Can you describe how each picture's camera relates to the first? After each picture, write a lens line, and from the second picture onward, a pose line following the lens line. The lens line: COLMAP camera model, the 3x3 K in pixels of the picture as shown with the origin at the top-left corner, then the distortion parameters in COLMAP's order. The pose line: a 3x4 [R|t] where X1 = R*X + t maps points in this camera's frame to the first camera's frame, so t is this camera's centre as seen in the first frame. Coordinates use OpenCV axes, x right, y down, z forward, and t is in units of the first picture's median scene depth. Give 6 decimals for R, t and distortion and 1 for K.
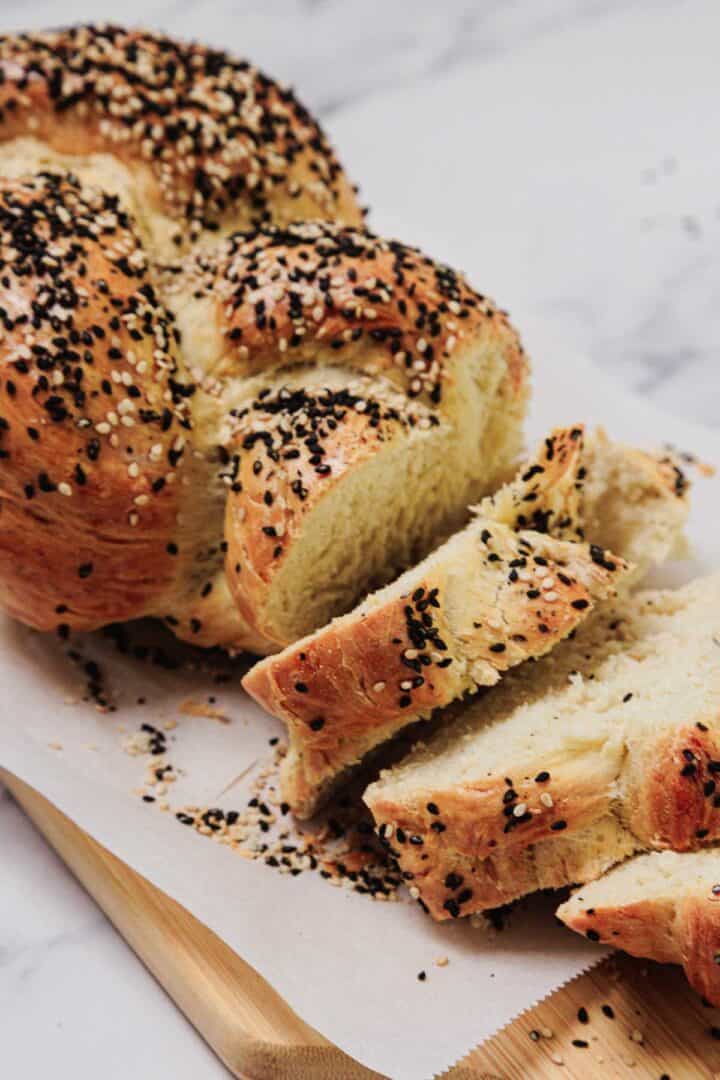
lens RADIAL K [[2493.4, 0, 360.0], [0, 2493.4, 540.0], [0, 0, 1]] dist [0.047411, -0.117627]
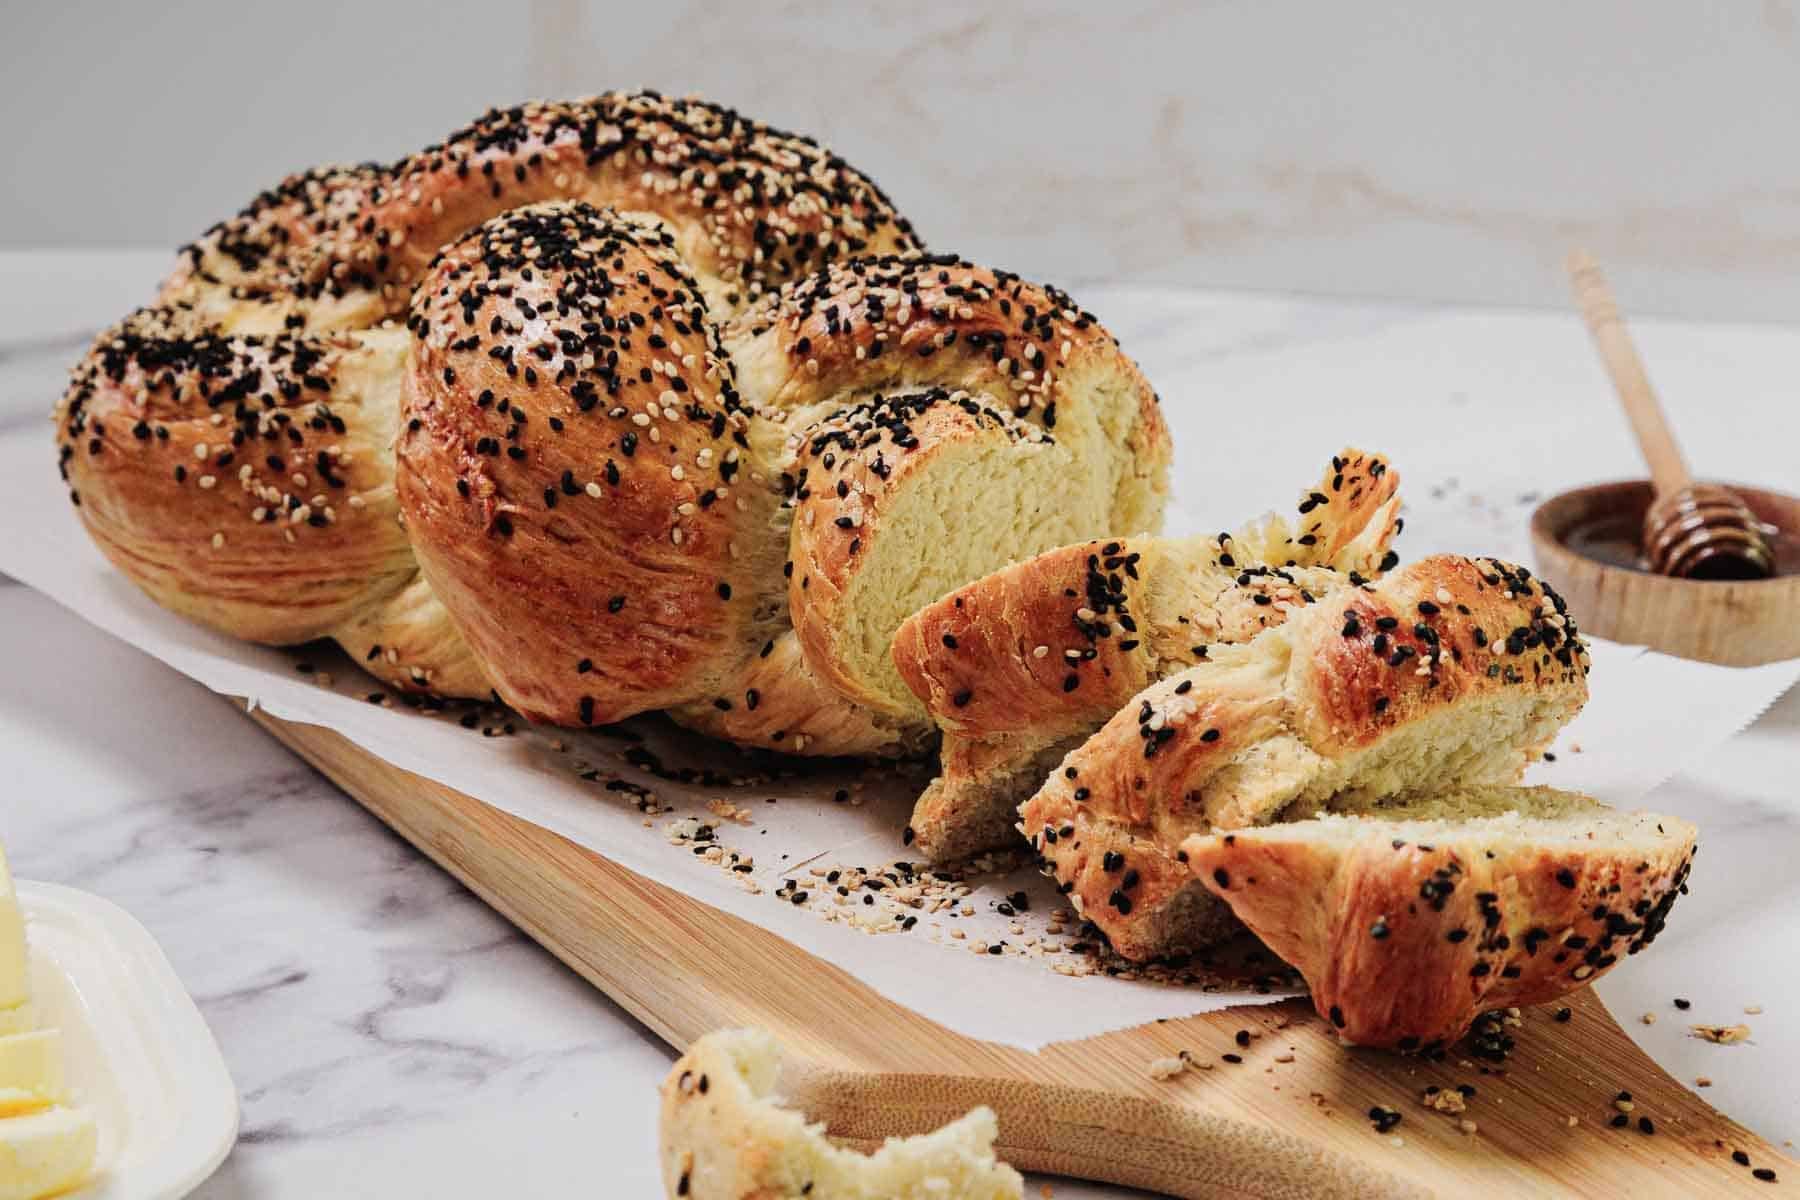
lens RADIAL K [[3672.0, 0, 820.2], [0, 3672.0, 693.4], [0, 0, 1]] dist [0.036971, 0.161358]
pose [[0.998725, -0.018293, -0.047047, 0.010662], [0.002069, 0.946079, -0.323928, 0.418630], [0.050436, 0.323418, 0.944911, -0.105818]]
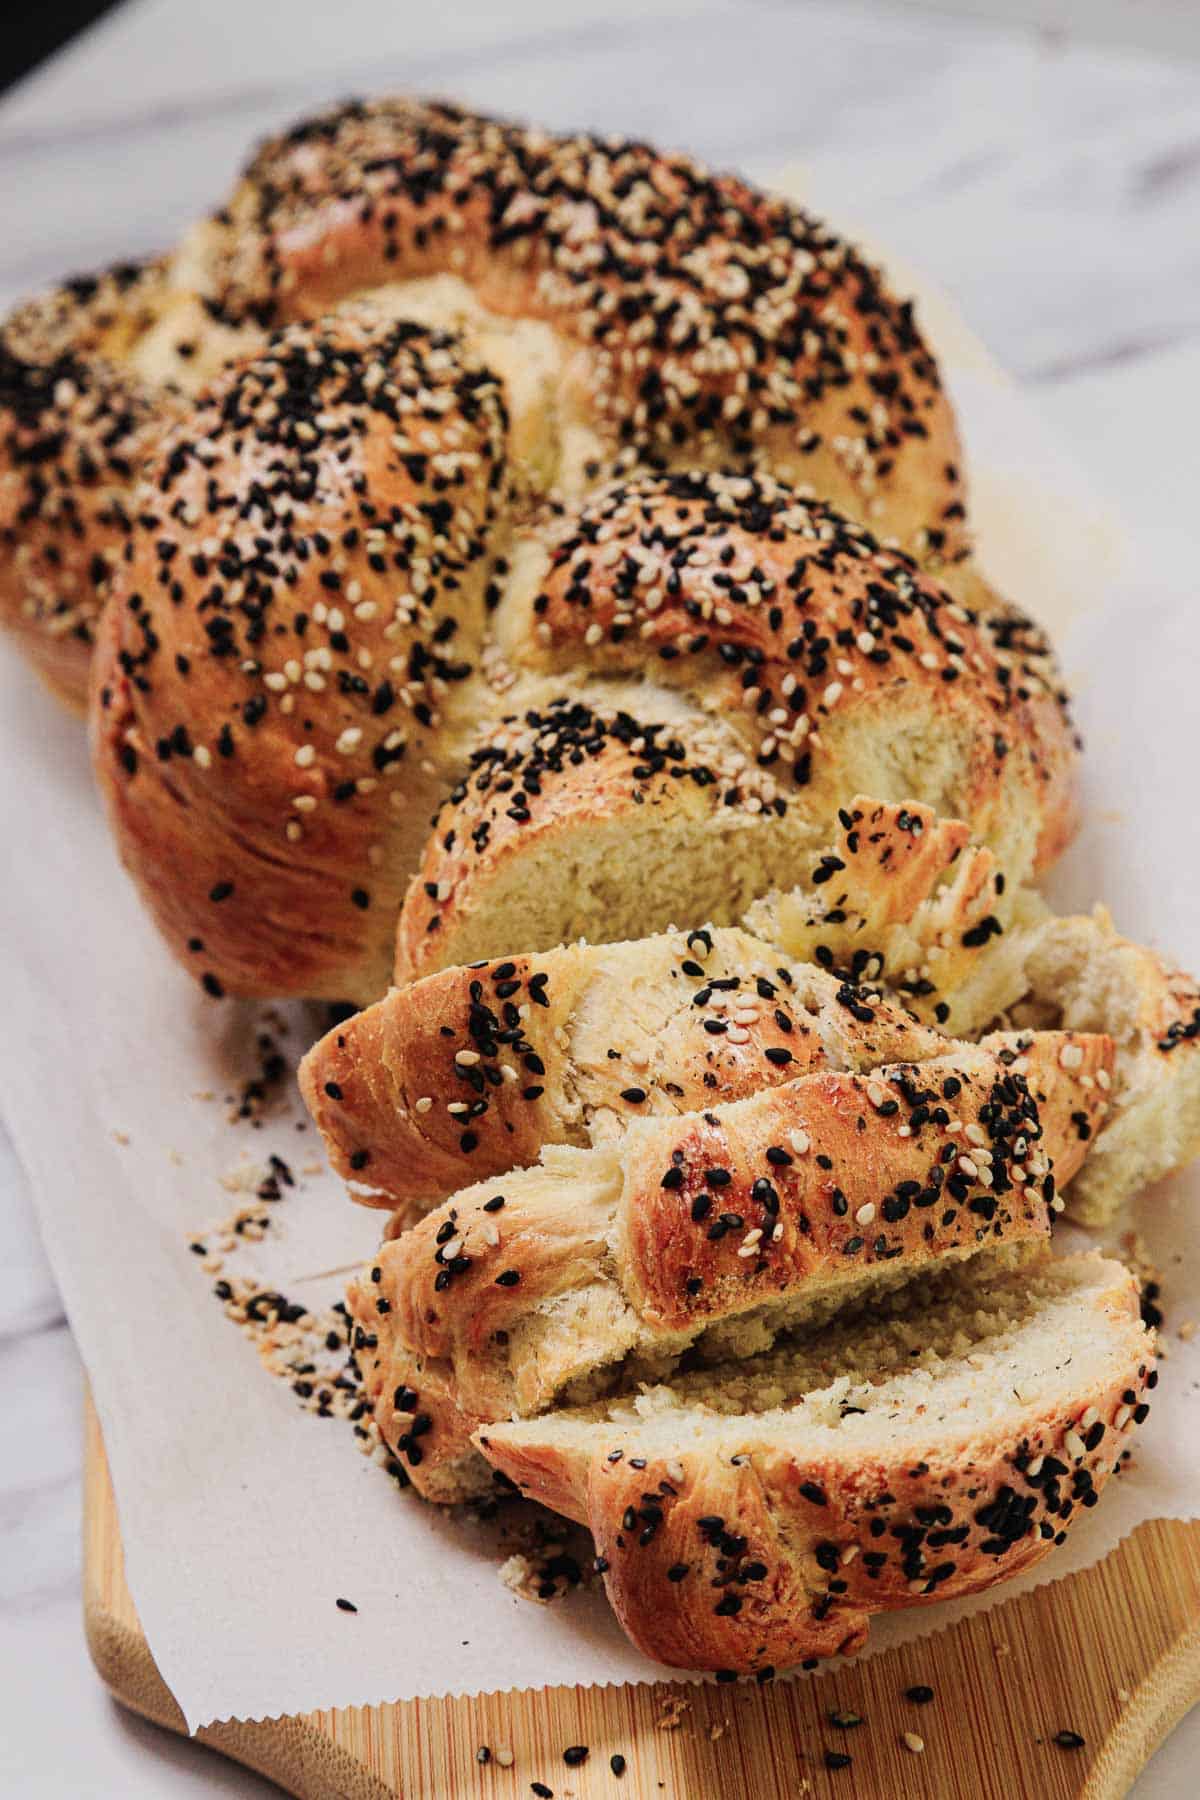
lens RADIAL K [[4155.7, 0, 600.0], [0, 4155.7, 900.0], [0, 0, 1]] dist [0.047411, -0.117627]
pose [[0.865820, 0.248803, -0.434112, 0.449173], [-0.284925, 0.958361, -0.019006, 0.006776], [0.411307, 0.140145, 0.900658, 0.051189]]
